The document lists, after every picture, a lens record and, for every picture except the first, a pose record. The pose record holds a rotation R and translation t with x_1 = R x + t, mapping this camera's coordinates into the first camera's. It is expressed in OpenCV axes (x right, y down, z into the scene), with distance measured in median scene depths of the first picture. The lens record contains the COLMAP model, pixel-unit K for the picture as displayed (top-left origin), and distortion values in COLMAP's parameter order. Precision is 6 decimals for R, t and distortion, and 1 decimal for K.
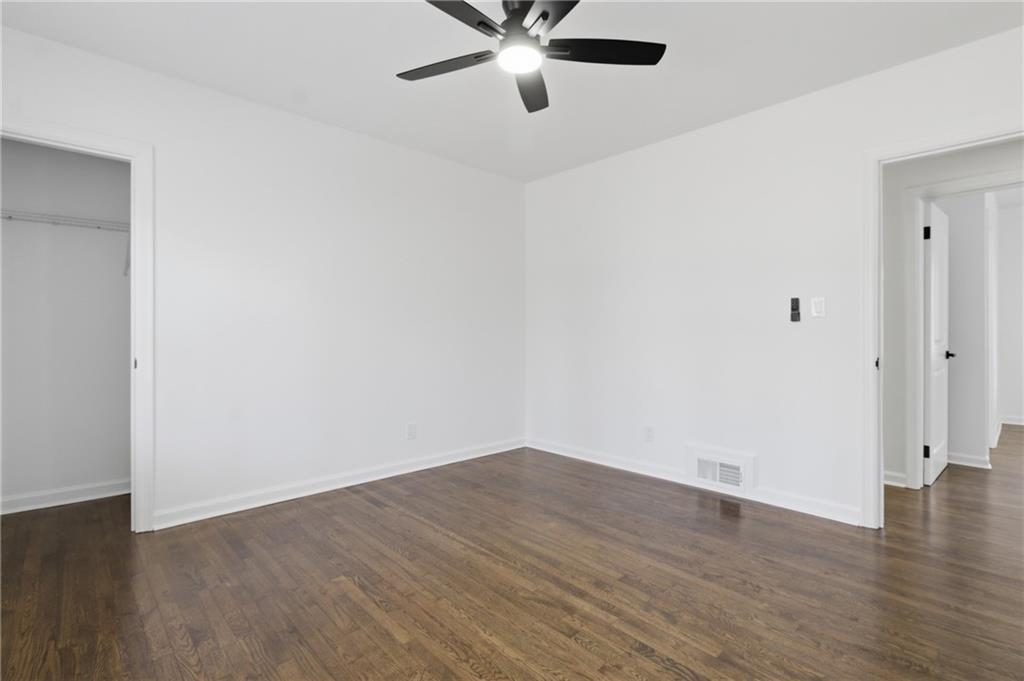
lens RADIAL K [[491.2, 0, 511.2], [0, 491.2, 334.6], [0, 0, 1]] dist [-0.017344, 0.000459]
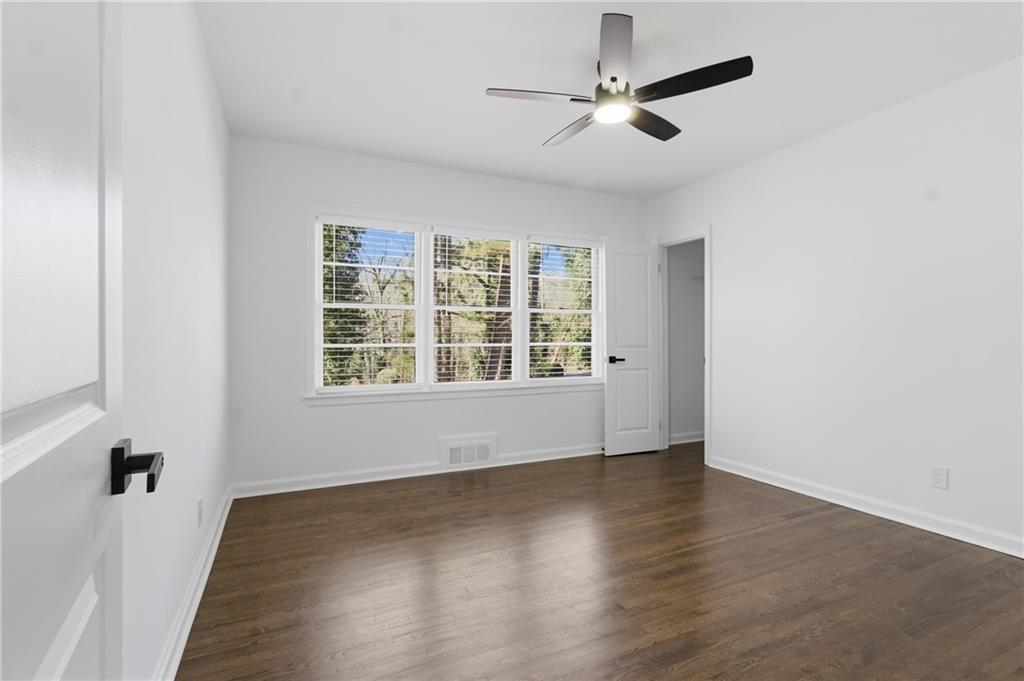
lens RADIAL K [[491.2, 0, 518.3], [0, 491.2, 346.6], [0, 0, 1]] dist [-0.017344, 0.000459]
pose [[-0.327641, 0.004330, -0.944792, 0.911442], [0.004245, 0.999986, 0.003111, 0.000801], [0.944793, -0.002991, -0.327655, 0.876580]]
